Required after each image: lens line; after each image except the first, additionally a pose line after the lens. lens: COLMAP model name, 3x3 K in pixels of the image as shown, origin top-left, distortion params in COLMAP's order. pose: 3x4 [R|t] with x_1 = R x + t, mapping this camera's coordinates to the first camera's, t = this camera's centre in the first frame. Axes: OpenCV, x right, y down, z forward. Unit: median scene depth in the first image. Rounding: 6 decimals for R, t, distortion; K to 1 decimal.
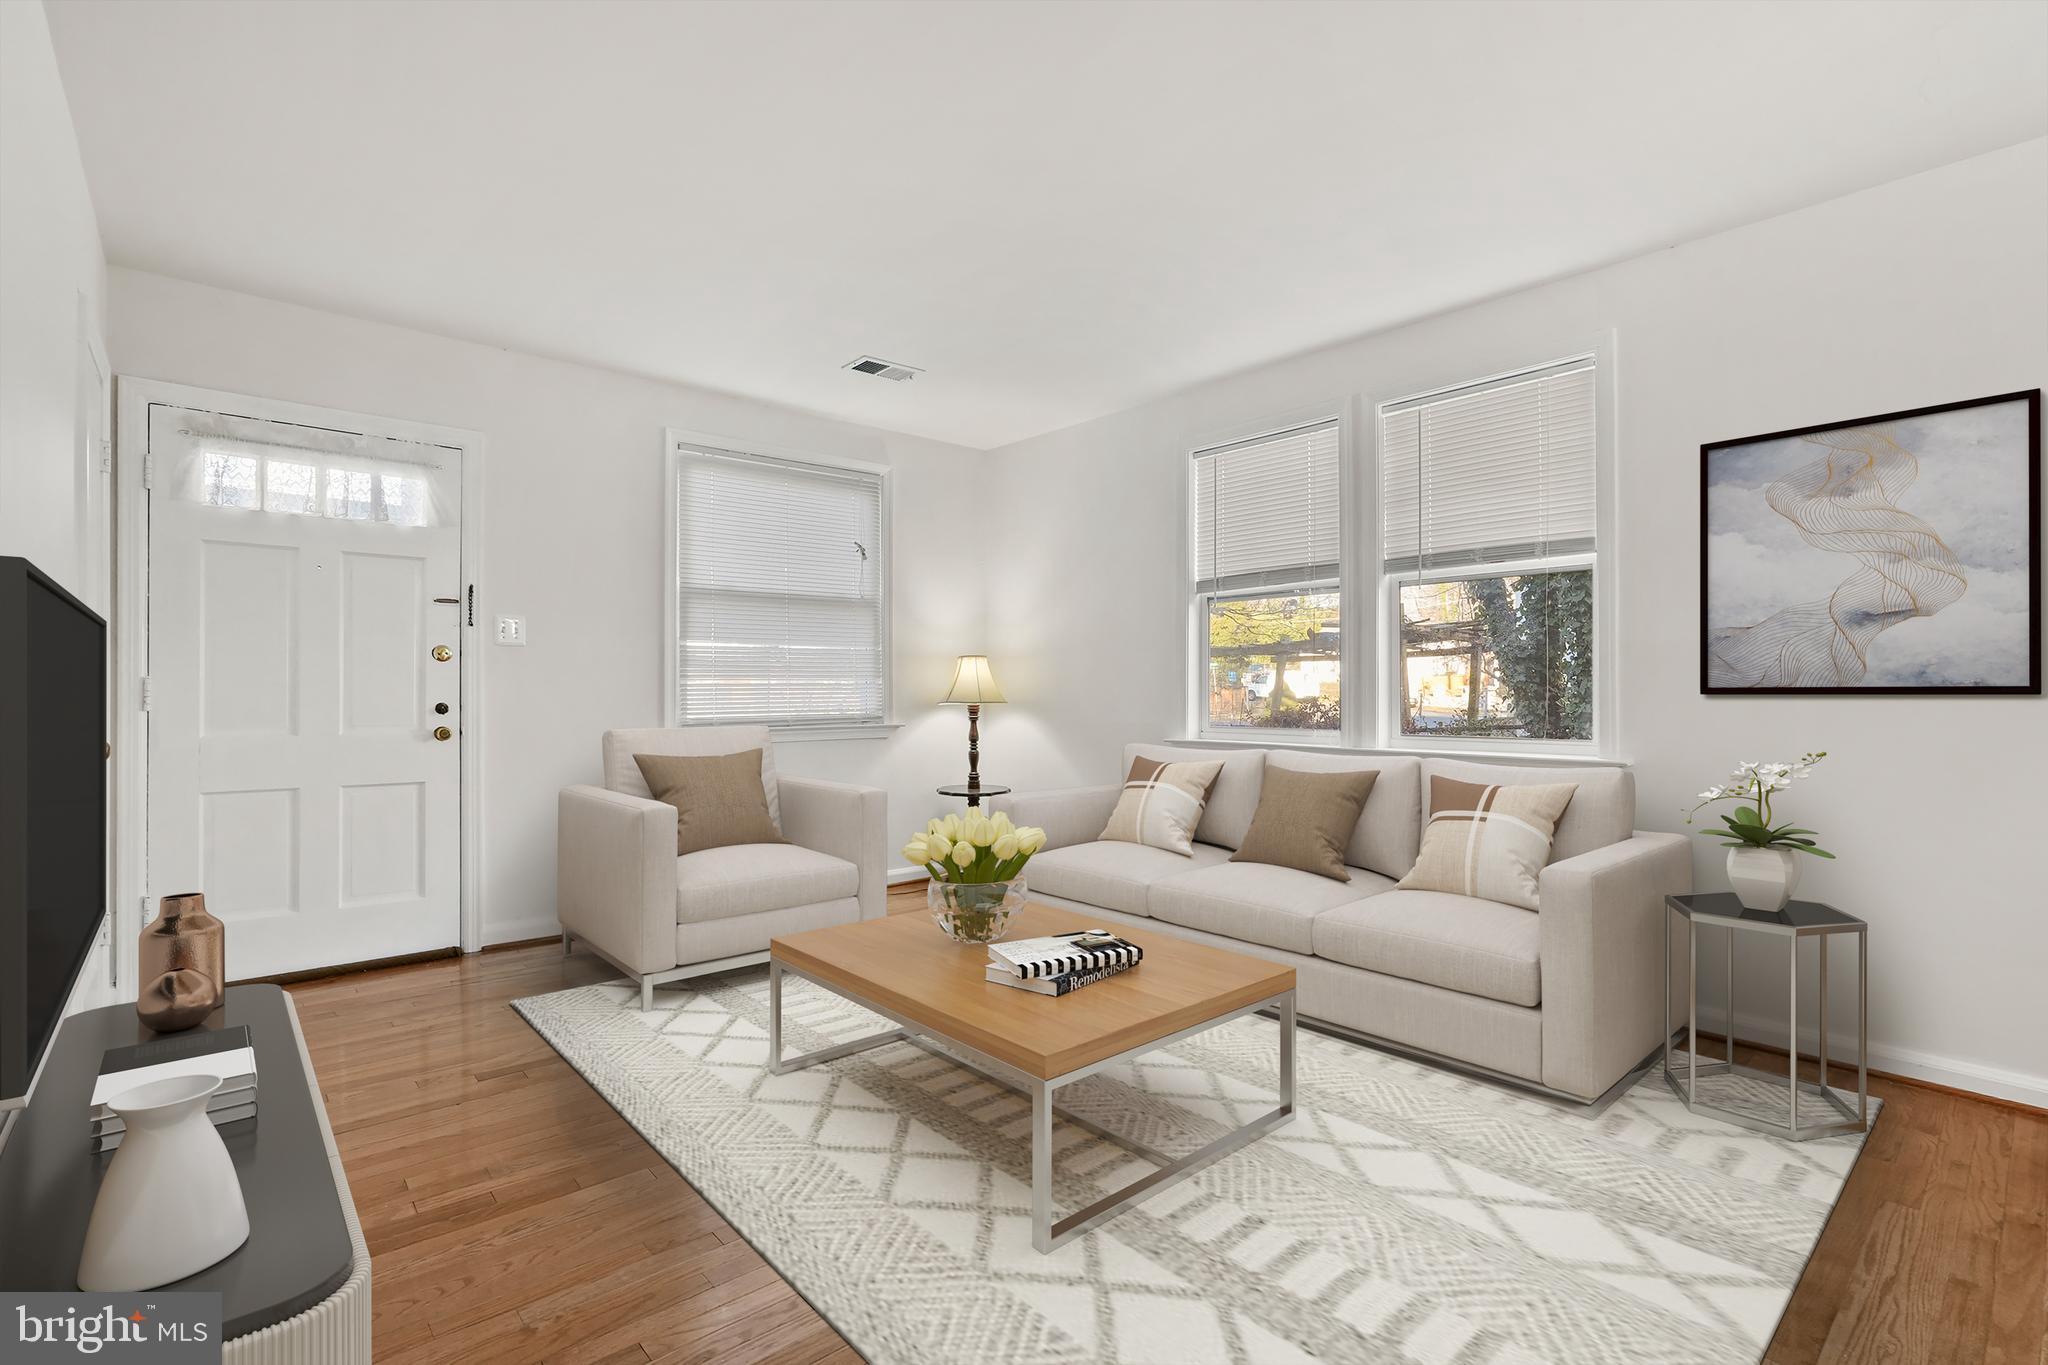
lens RADIAL K [[939.0, 0, 1020.2], [0, 939.0, 676.5], [0, 0, 1]] dist [-0.010560, 0.000090]
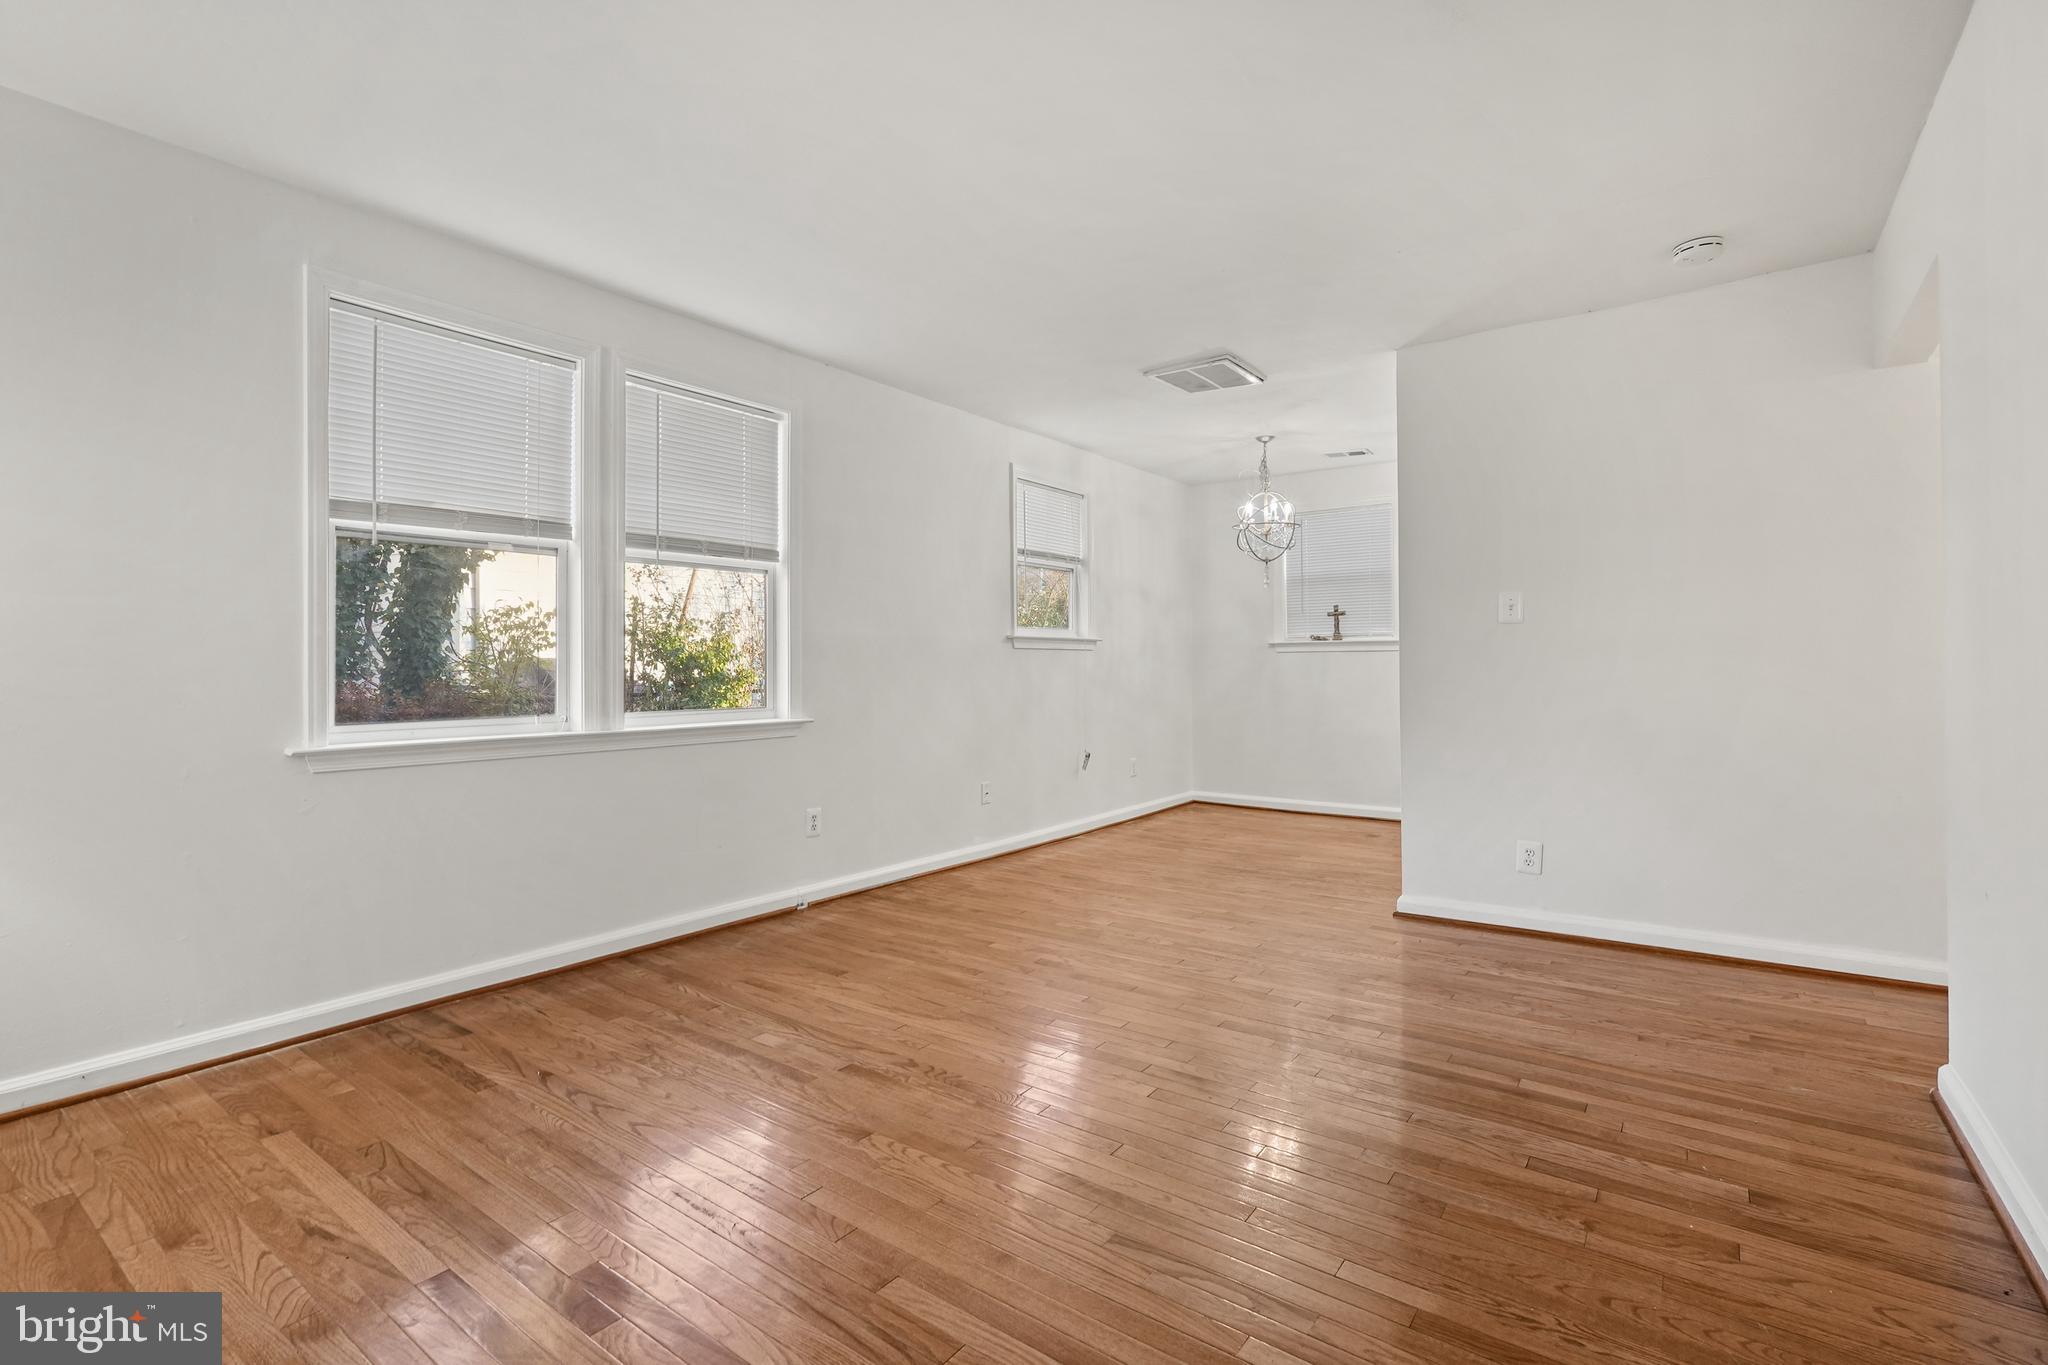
lens RADIAL K [[939.0, 0, 1020.2], [0, 939.0, 676.5], [0, 0, 1]] dist [-0.010560, 0.000090]
pose [[-0.214015, 0.002584, 0.976827, -1.230035], [0.000733, 0.999997, -0.002485, 0.048644], [-0.976830, 0.000184, -0.214016, 1.593349]]
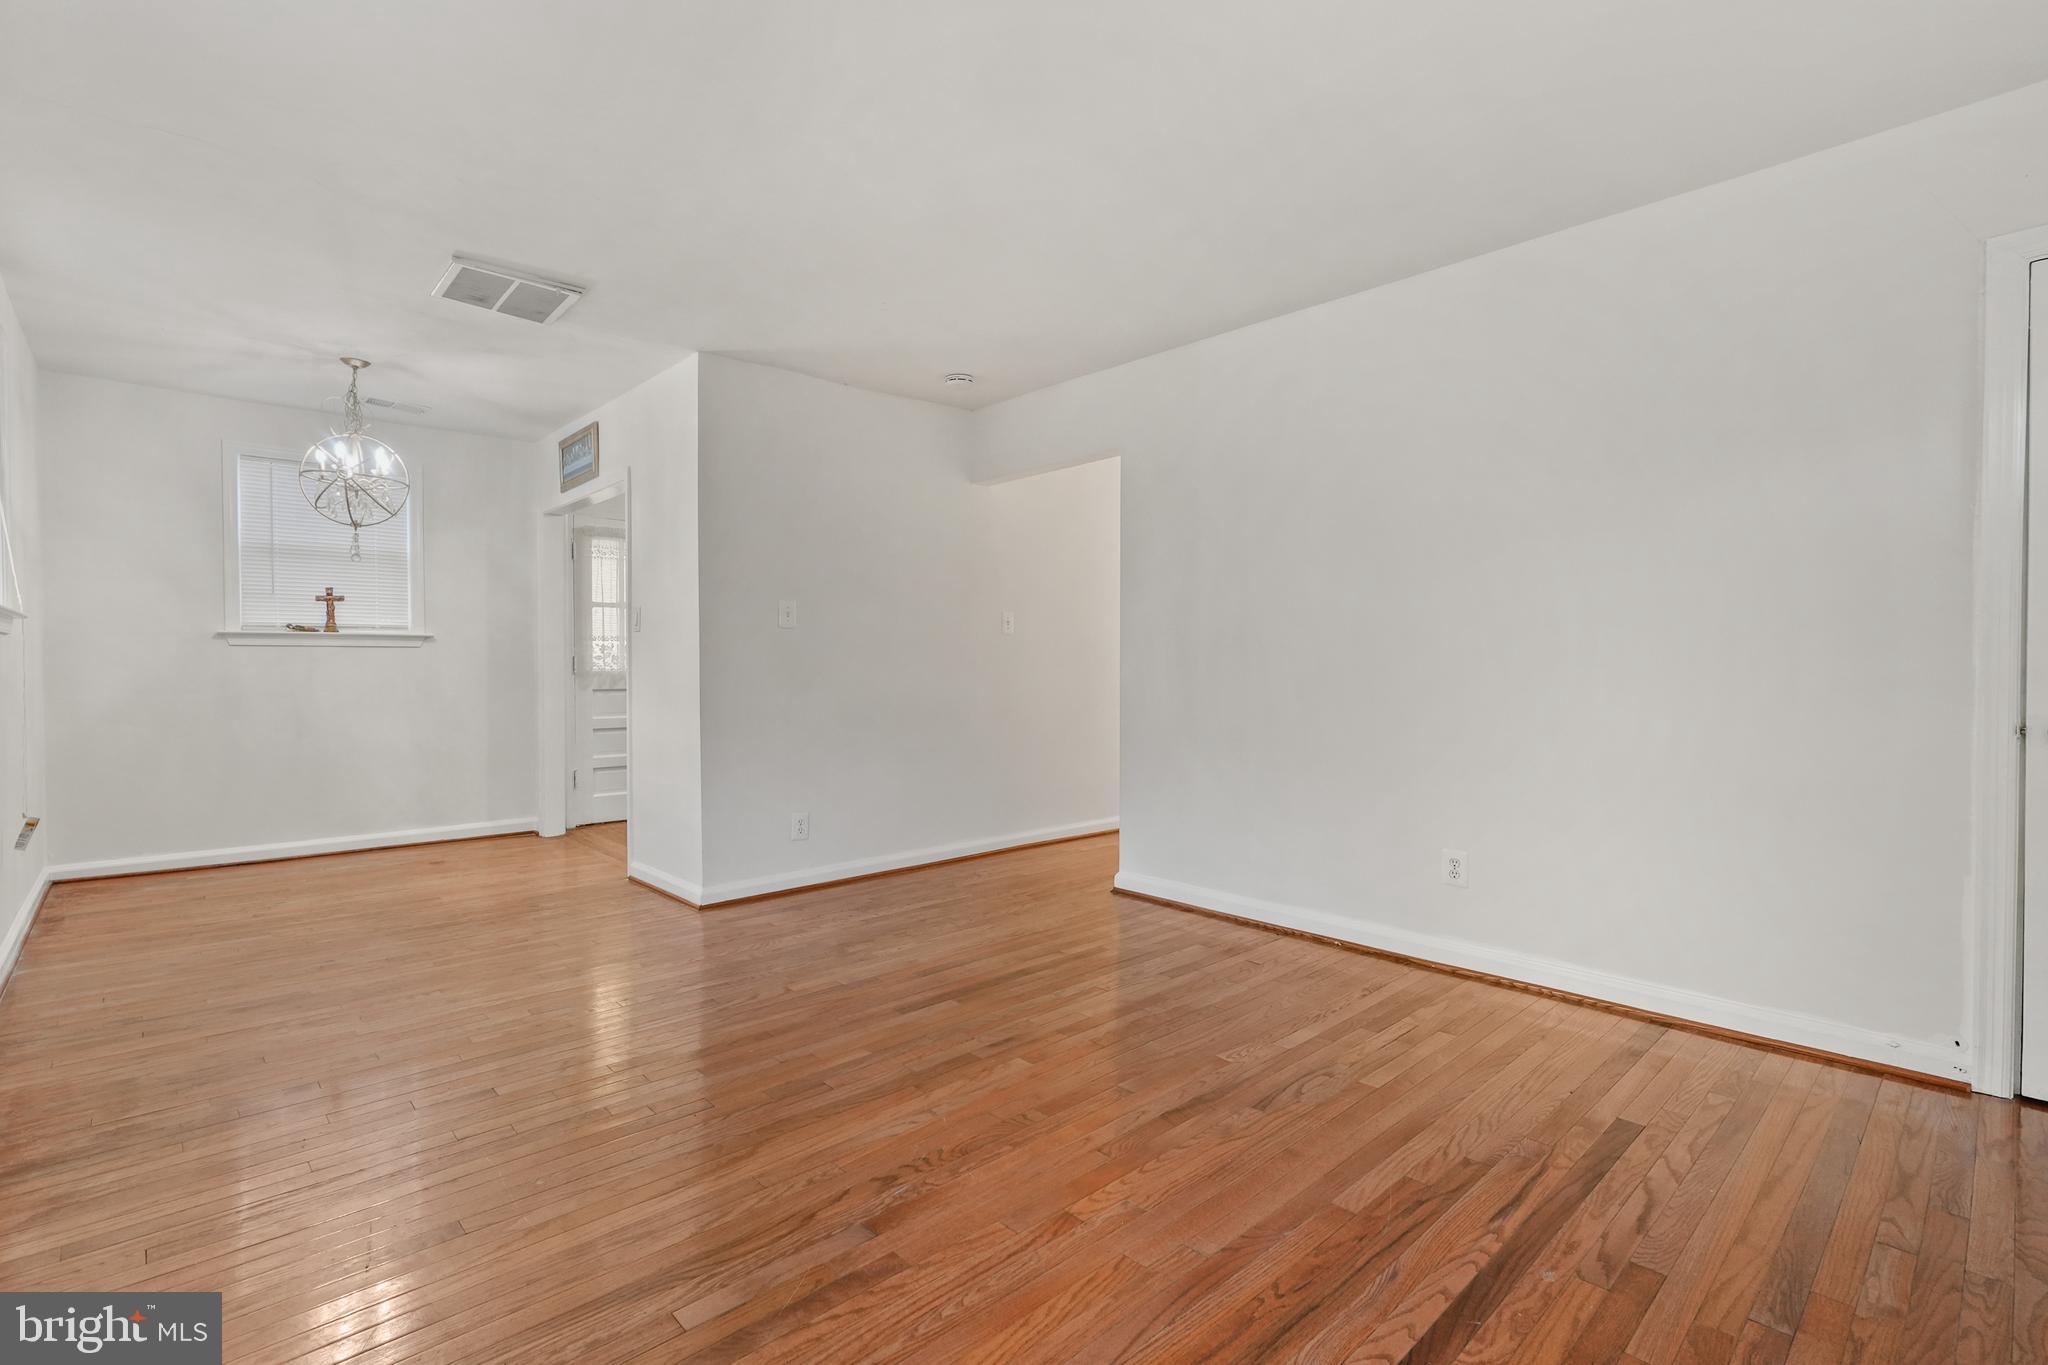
lens RADIAL K [[939.0, 0, 1020.2], [0, 939.0, 676.5], [0, 0, 1]] dist [-0.010560, 0.000090]
pose [[-0.999415, 0.011996, -0.032038, -0.036687], [0.011823, 0.999915, 0.005571, 0.045046], [0.032102, 0.005189, -0.999471, 2.460756]]
